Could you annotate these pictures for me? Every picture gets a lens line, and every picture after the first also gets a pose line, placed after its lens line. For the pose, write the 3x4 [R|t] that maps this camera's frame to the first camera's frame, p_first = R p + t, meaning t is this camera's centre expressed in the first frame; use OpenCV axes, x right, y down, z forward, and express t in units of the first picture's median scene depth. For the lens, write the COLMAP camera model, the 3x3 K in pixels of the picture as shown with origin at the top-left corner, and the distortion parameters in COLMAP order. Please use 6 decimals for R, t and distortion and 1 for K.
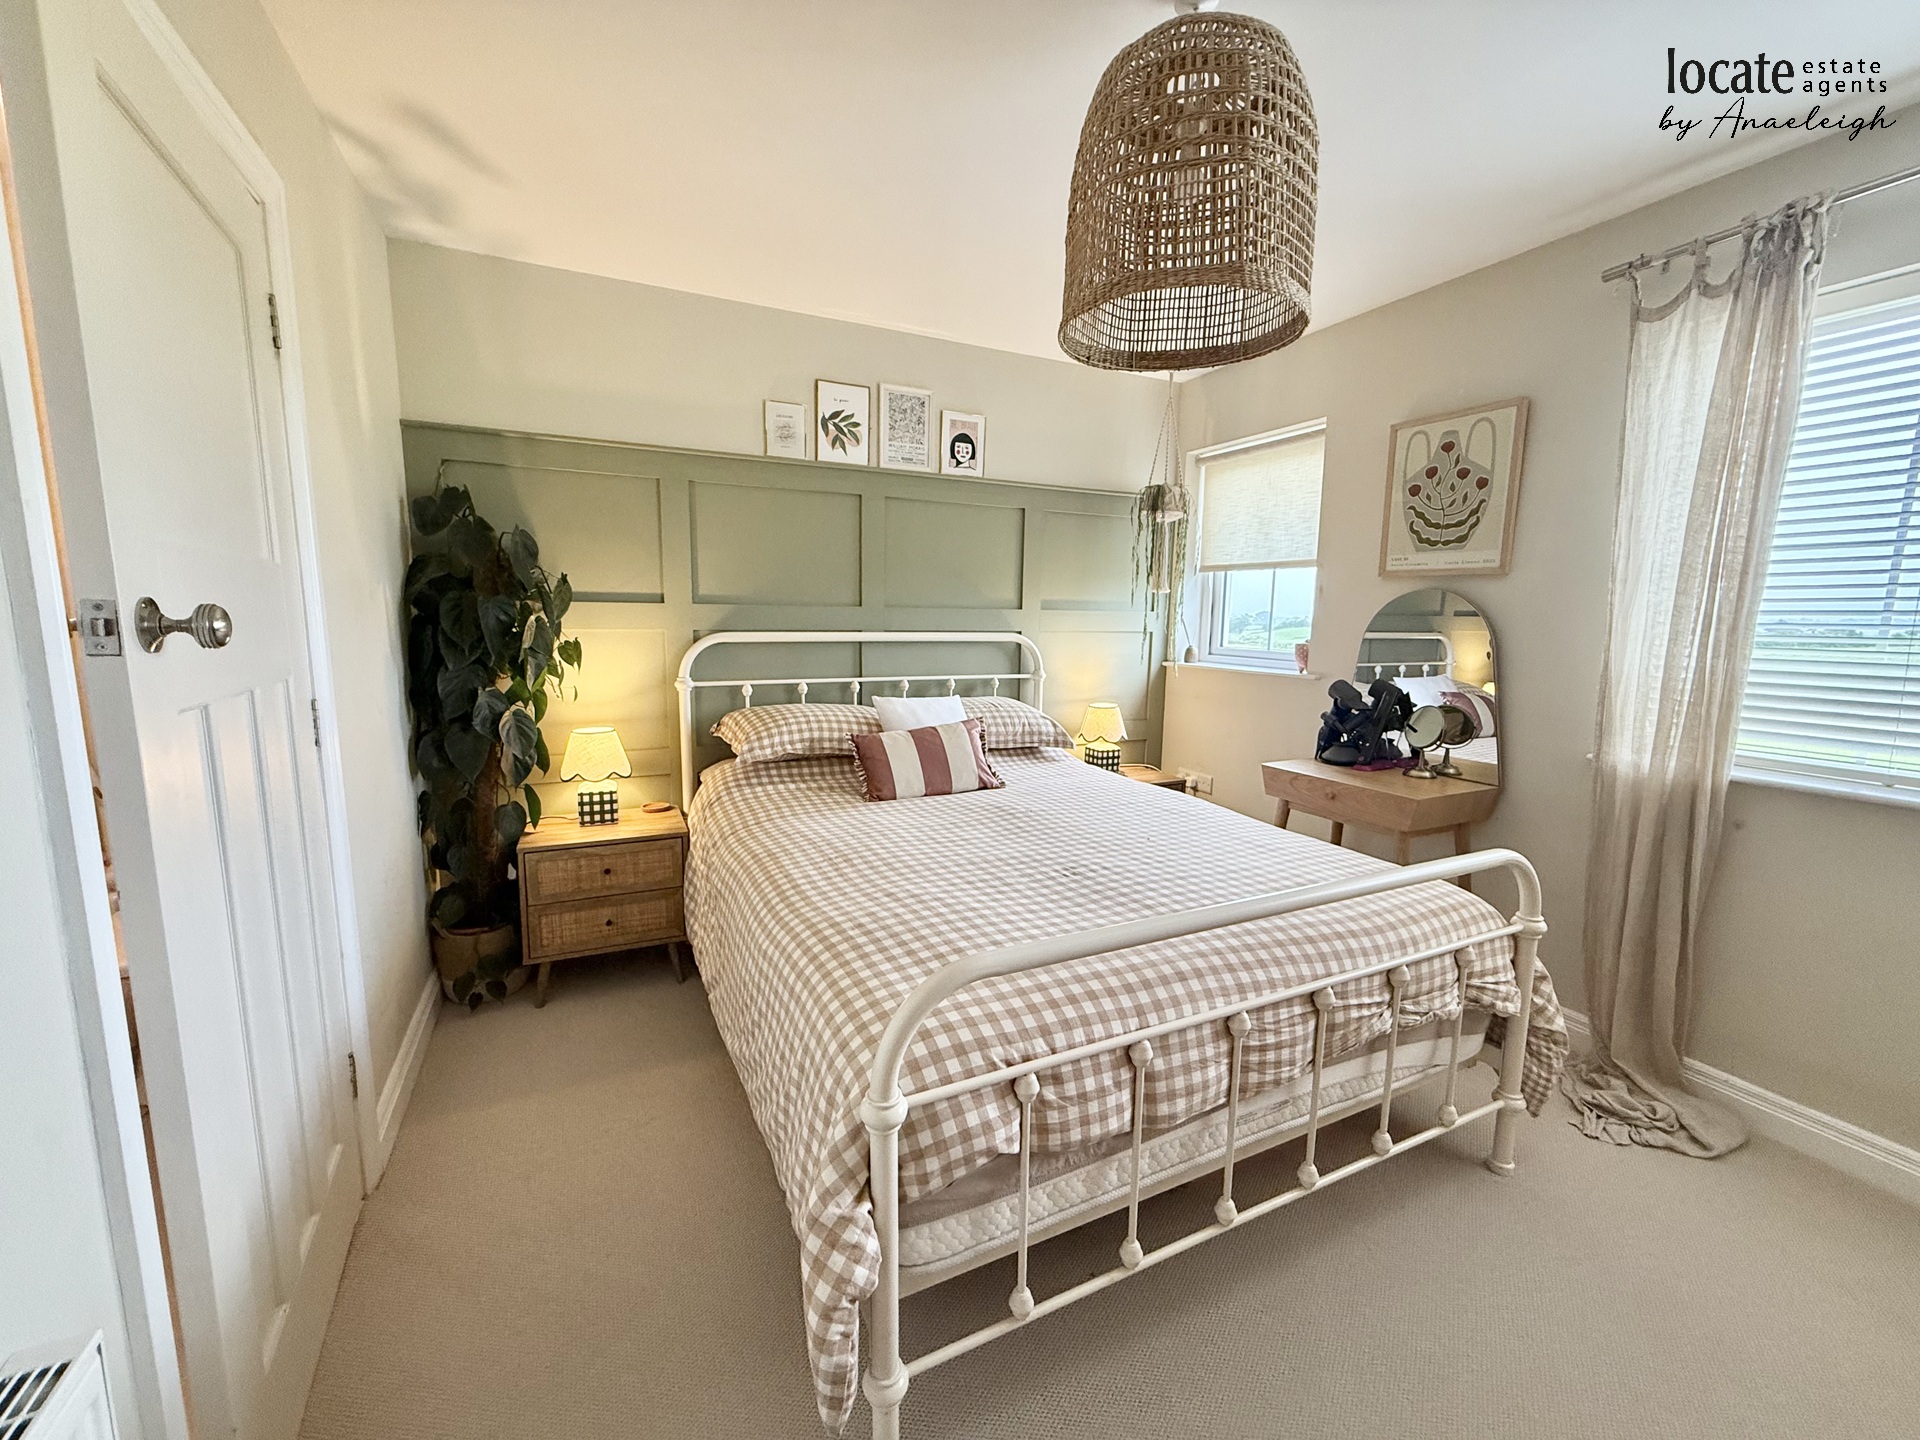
lens RADIAL K [[761.0, 0, 955.5], [0, 761.0, 720.4], [0, 0, 1]] dist [-0.000239, -0.000090]
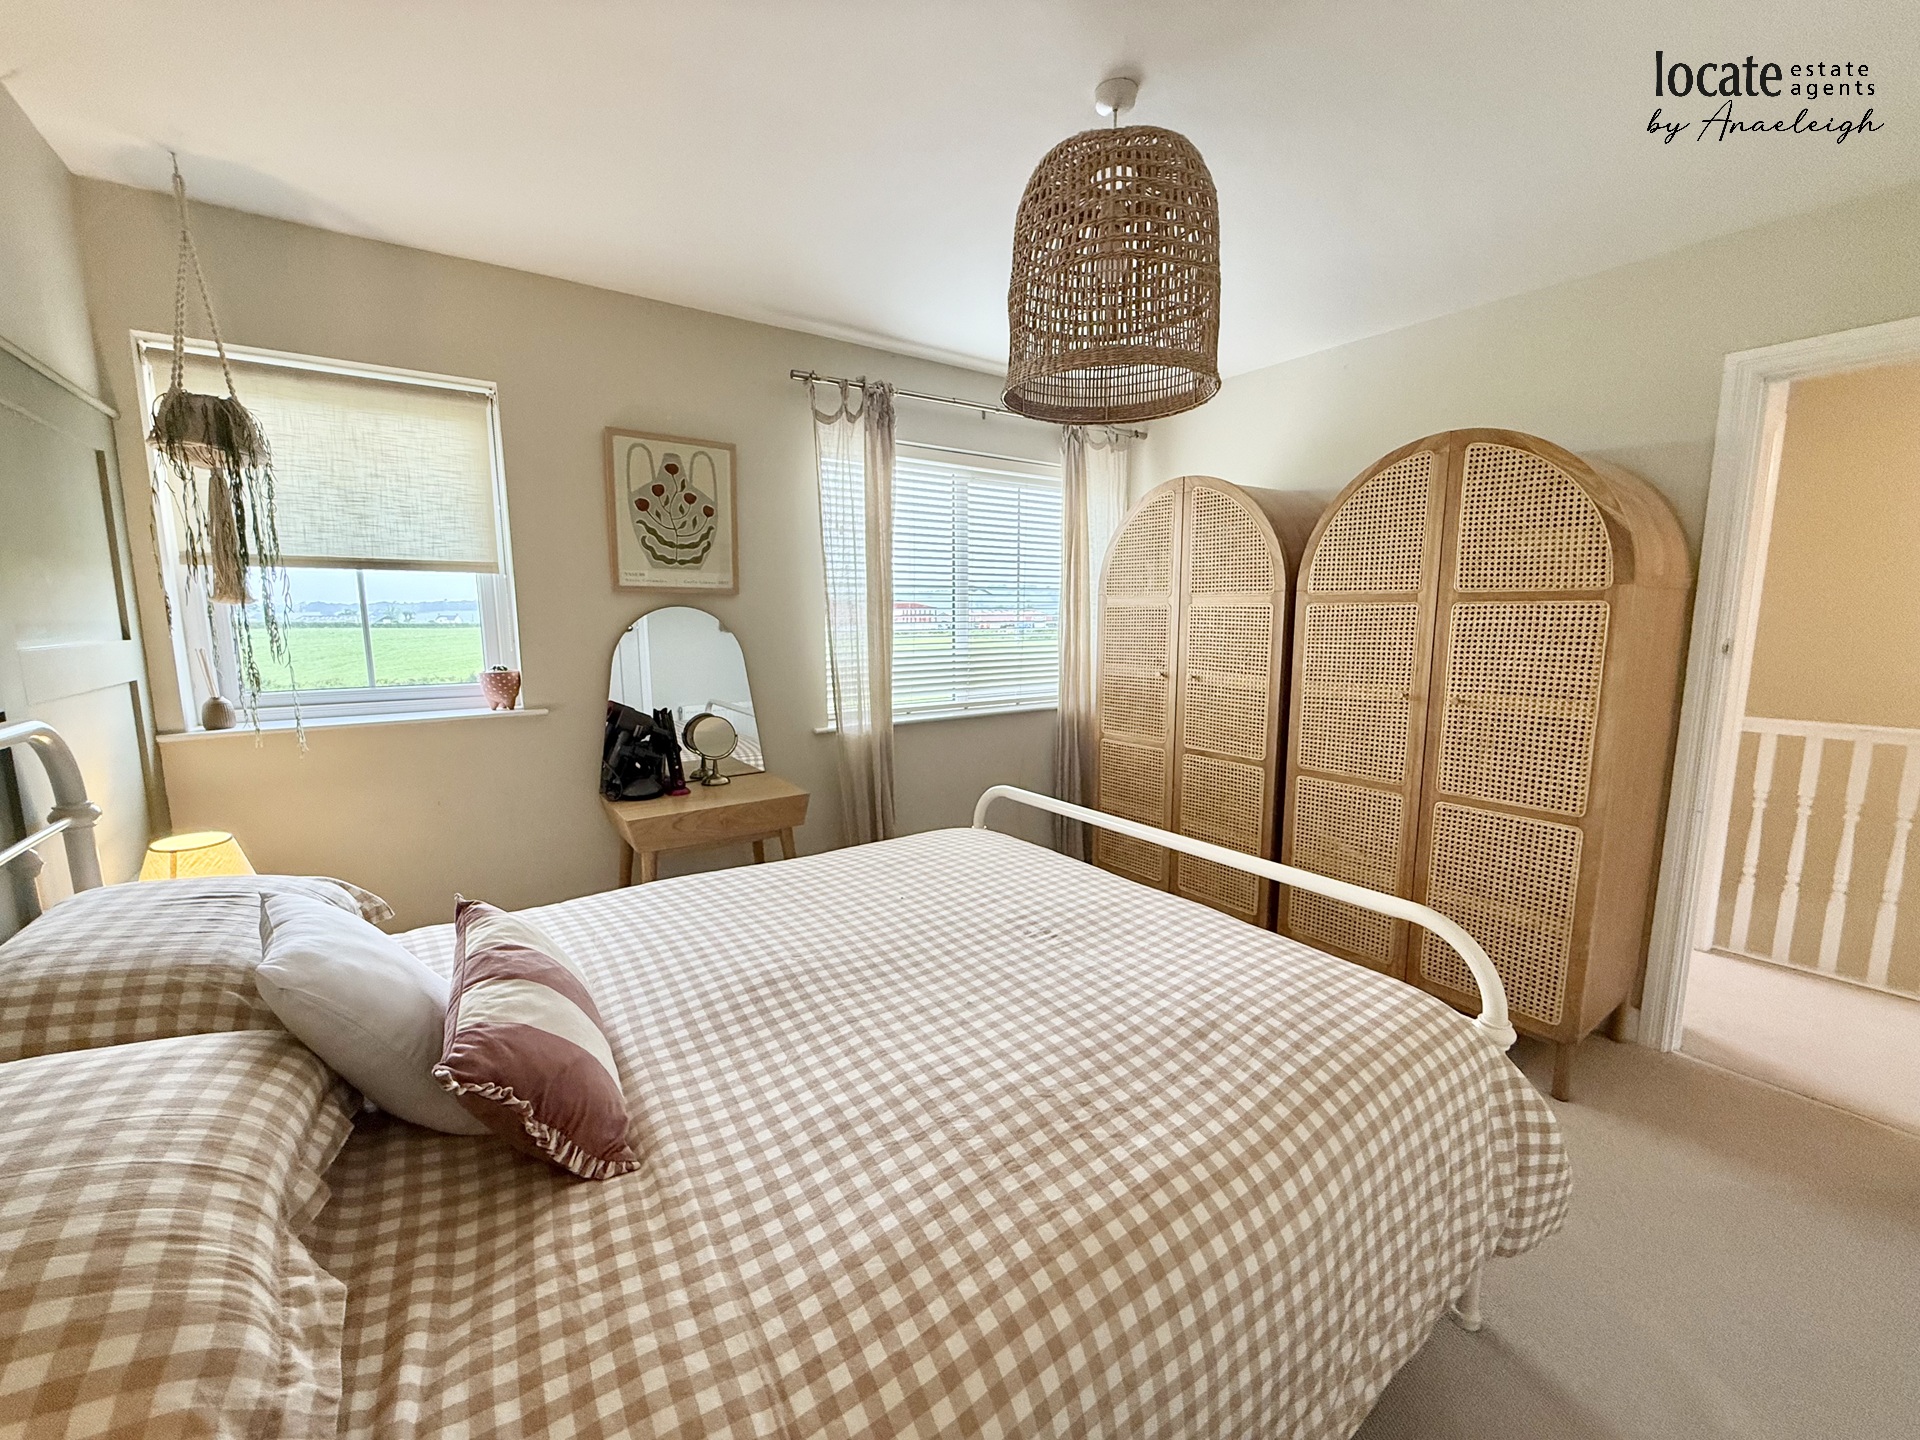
lens RADIAL K [[761.0, 0, 955.8], [0, 761.0, 713.3], [0, 0, 1]] dist [-0.000239, -0.000090]
pose [[-0.163291, -0.144580, 0.975927, -0.480614], [0.140009, 0.975796, 0.167987, -0.158495], [-0.976593, 0.164069, -0.139096, 0.837878]]
